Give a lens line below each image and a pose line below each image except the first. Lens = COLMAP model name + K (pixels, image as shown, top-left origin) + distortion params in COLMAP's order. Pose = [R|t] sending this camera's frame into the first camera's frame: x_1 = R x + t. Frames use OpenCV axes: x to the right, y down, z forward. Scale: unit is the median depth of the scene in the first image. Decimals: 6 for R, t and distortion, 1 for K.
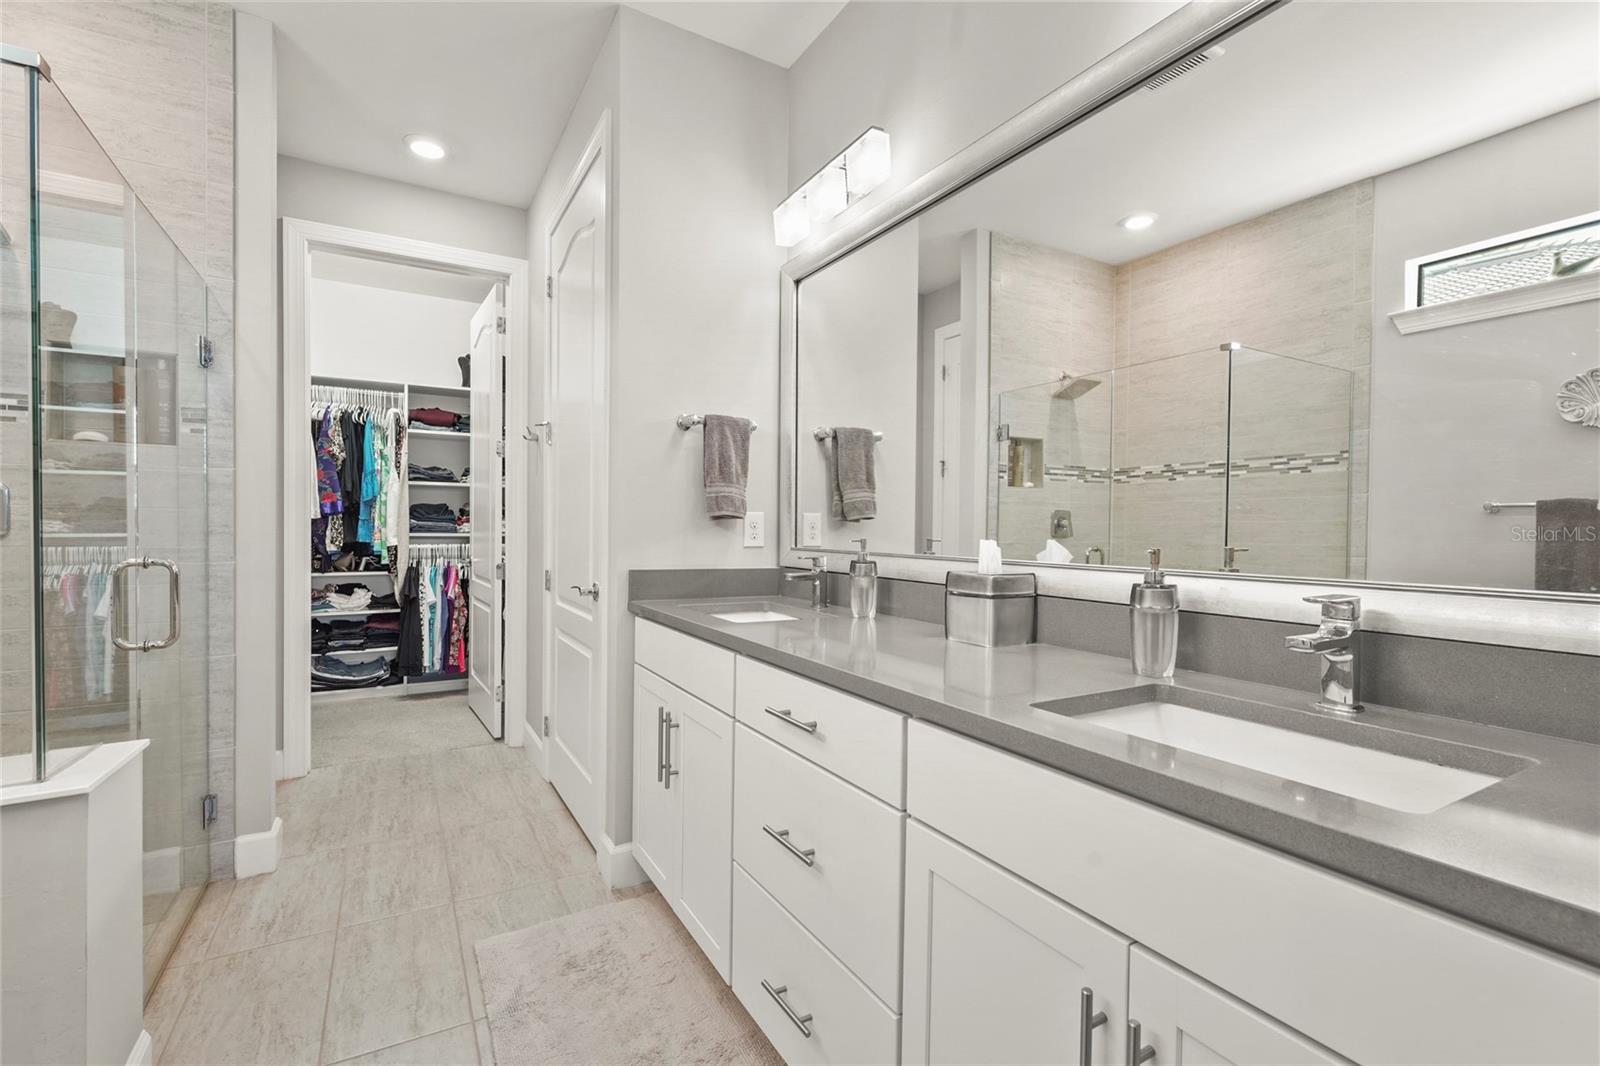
lens RADIAL K [[709.7, 0, 797.5], [0, 709.7, 531.1], [0, 0, 1]] dist [-0.003665, -0.000265]
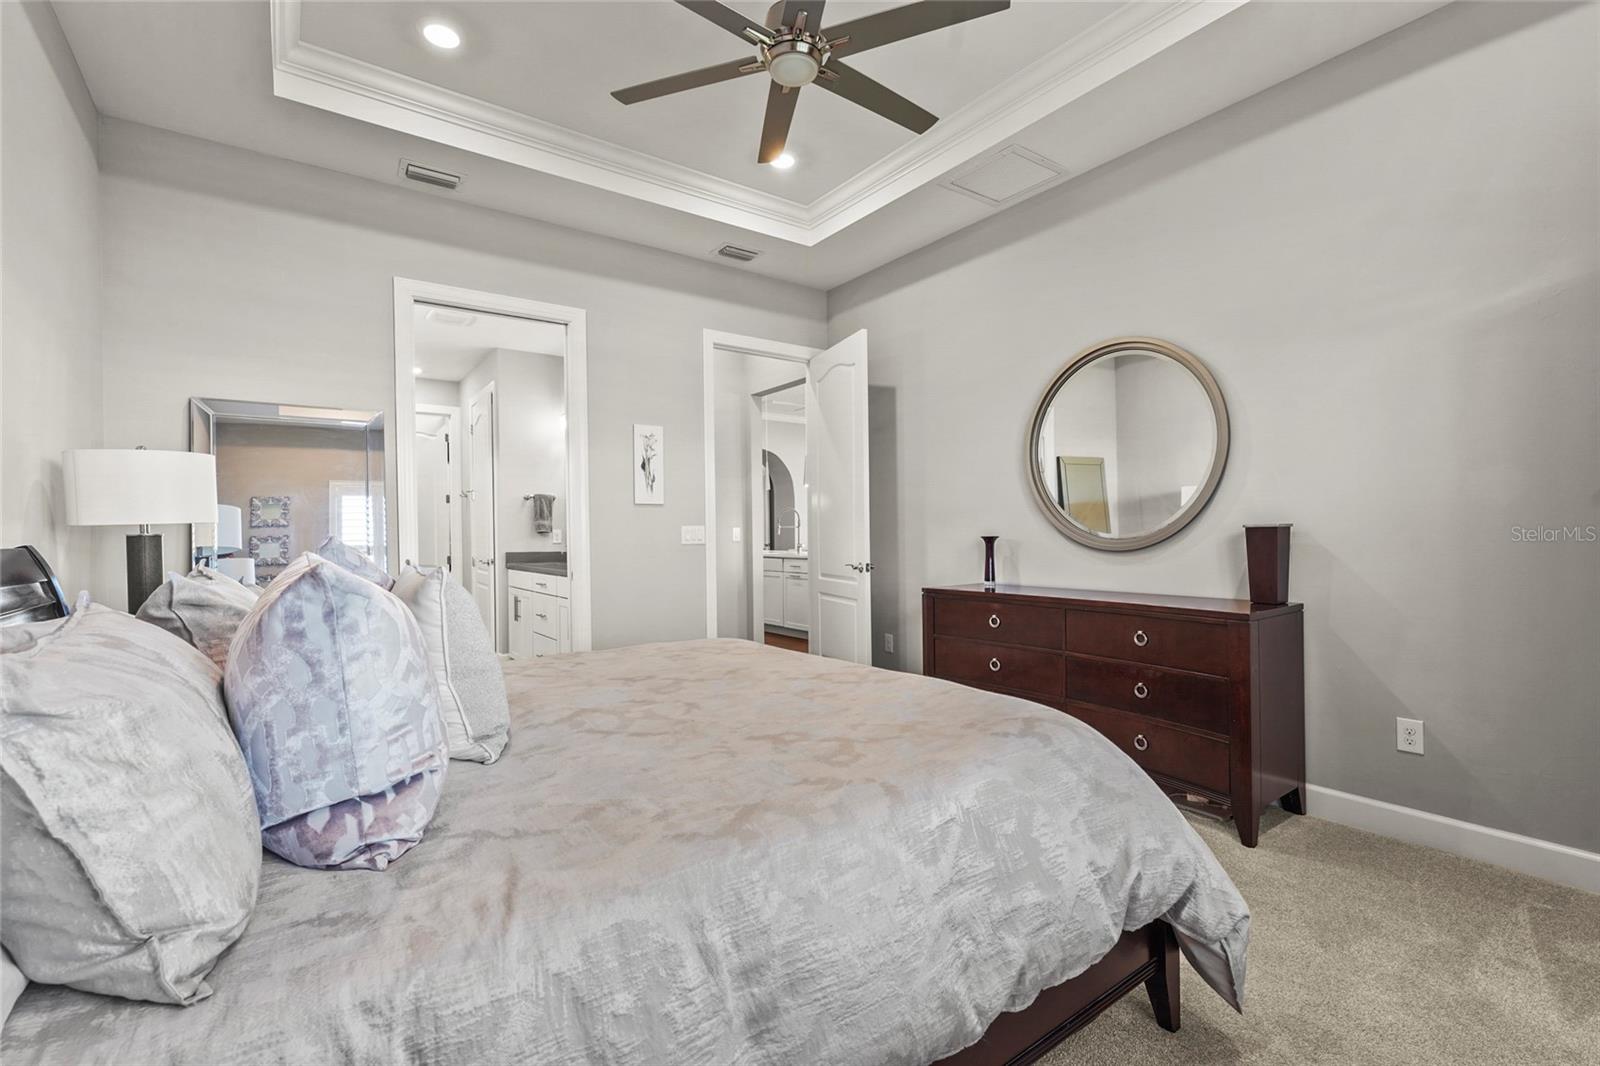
lens RADIAL K [[709.7, 0, 803.2], [0, 709.7, 536.5], [0, 0, 1]] dist [-0.003665, -0.000265]
pose [[0.994298, -0.021305, 0.104488, 0.596051], [0.021481, 0.999769, -0.000561, 0.018944], [-0.104452, 0.002802, 0.994526, -1.770170]]
